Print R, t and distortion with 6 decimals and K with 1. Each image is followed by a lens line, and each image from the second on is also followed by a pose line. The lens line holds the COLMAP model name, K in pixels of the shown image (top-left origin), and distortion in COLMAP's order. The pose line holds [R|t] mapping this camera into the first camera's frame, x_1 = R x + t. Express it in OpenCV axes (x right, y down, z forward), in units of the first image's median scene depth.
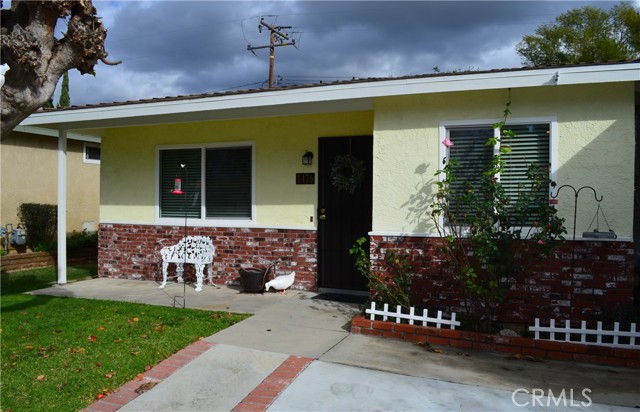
lens RADIAL K [[520.8, 0, 319.6], [0, 520.8, 211.4], [0, 0, 1]] dist [-0.109856, -0.002974]
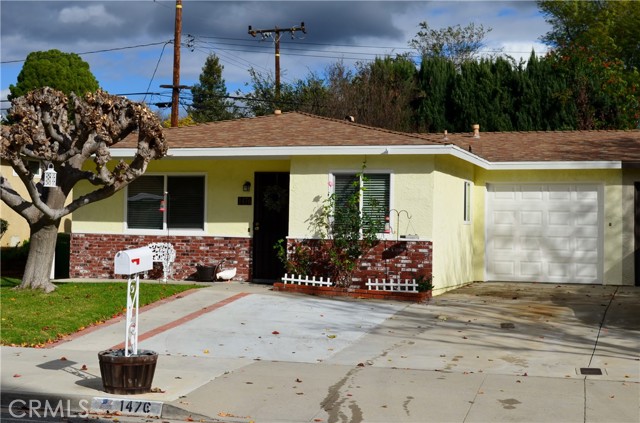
lens RADIAL K [[1135.6, 0, 321.9], [0, 1135.6, 212.5], [0, 0, 1]] dist [-0.030676, 0.000000]
pose [[0.997191, 0.014879, 0.073412, -0.044006], [-0.012561, 0.999411, -0.031940, 0.062082], [-0.073844, 0.030928, 0.996790, -2.043967]]
